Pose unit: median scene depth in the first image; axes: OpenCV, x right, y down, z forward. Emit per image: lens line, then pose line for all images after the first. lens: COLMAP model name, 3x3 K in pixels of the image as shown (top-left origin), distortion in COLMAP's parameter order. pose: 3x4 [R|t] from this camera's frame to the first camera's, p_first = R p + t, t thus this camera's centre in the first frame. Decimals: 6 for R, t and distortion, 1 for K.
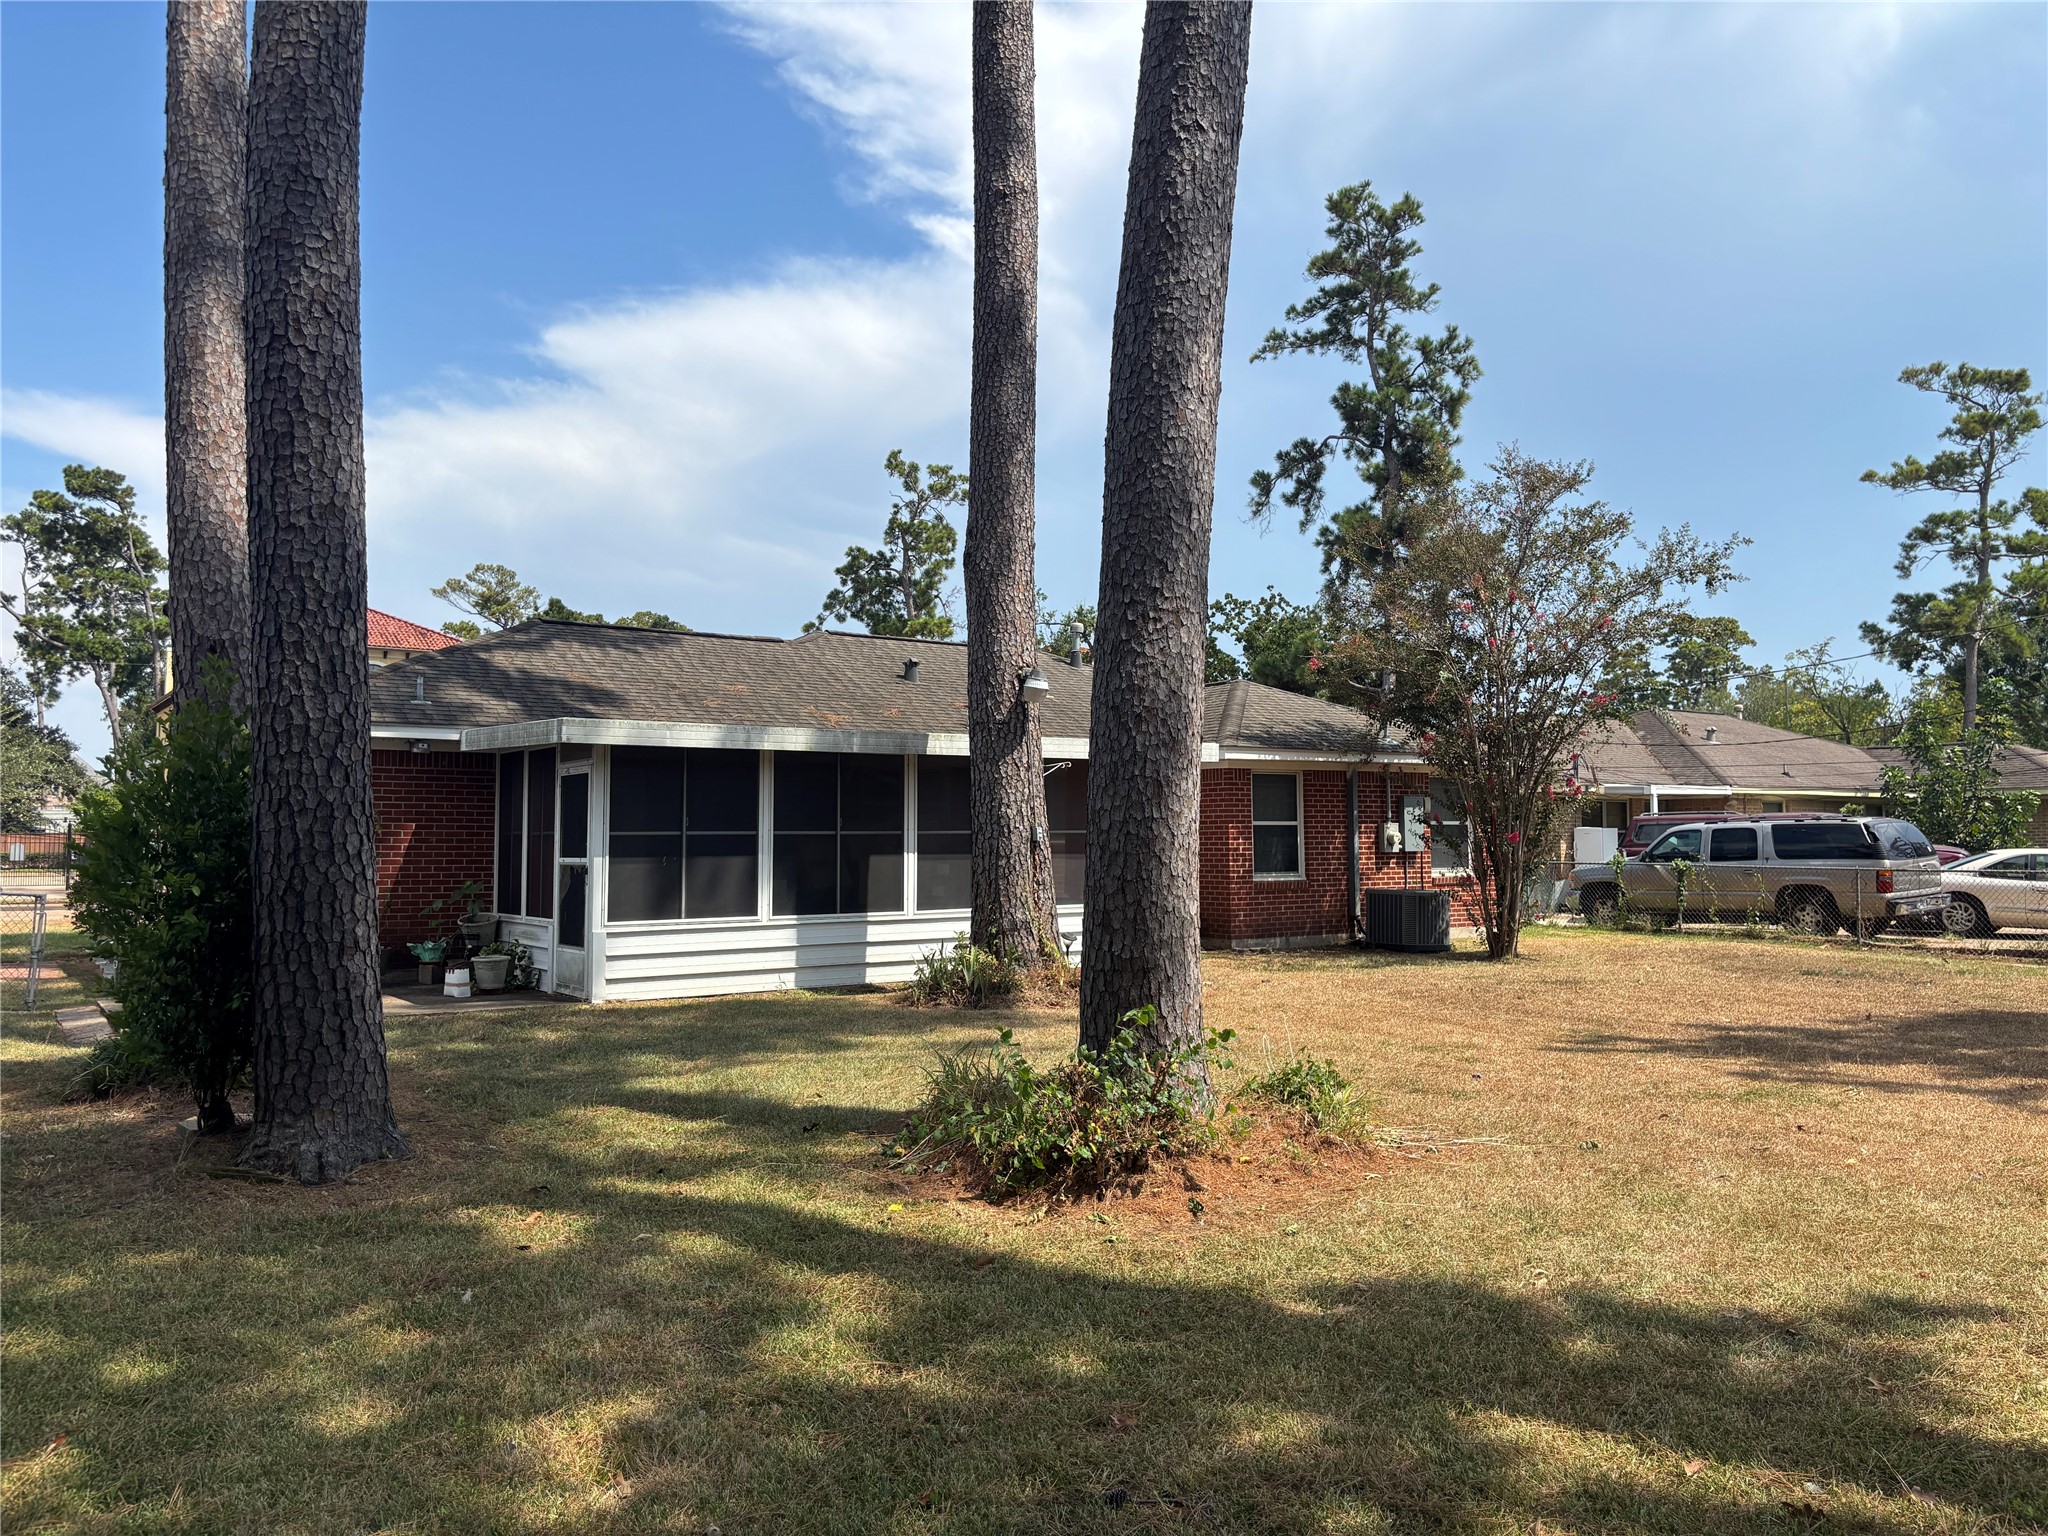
lens RADIAL K [[1564.7, 0, 1013.0], [0, 1564.7, 766.9], [0, 0, 1]] dist [0.181353, -0.295748]
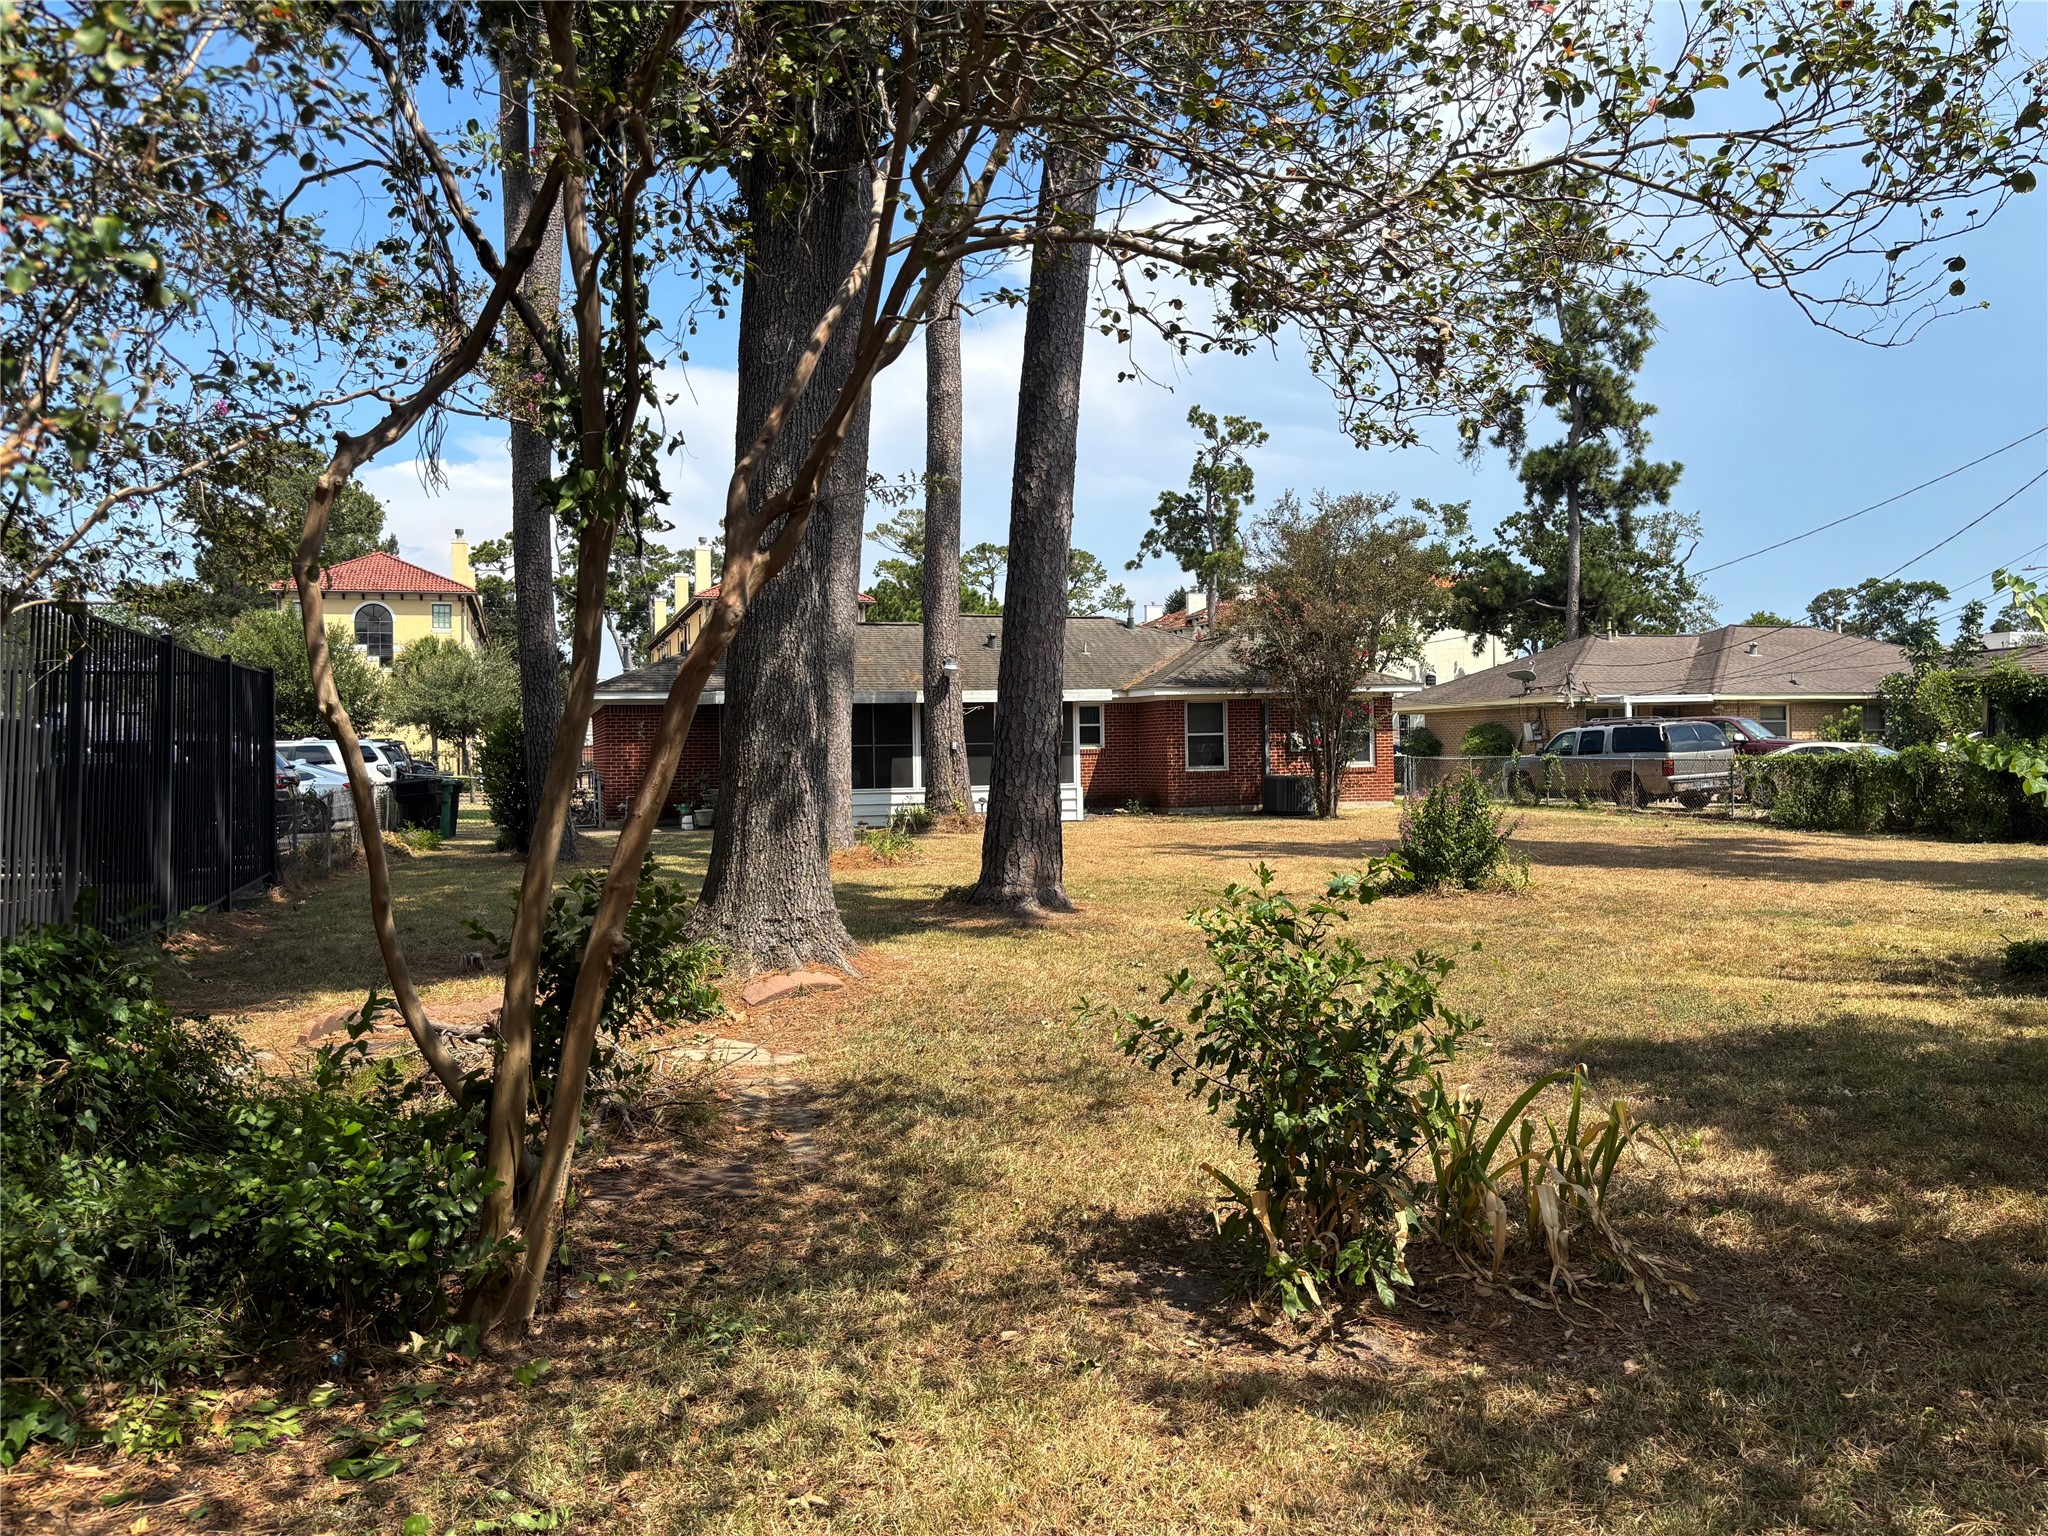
lens RADIAL K [[1564.7, 0, 1013.0], [0, 1564.7, 766.9], [0, 0, 1]] dist [0.181353, -0.295748]
pose [[0.958943, -0.007612, -0.283495, 0.172481], [0.024859, 0.998048, 0.057289, -0.010377], [0.282506, -0.061984, 0.957261, -0.220060]]
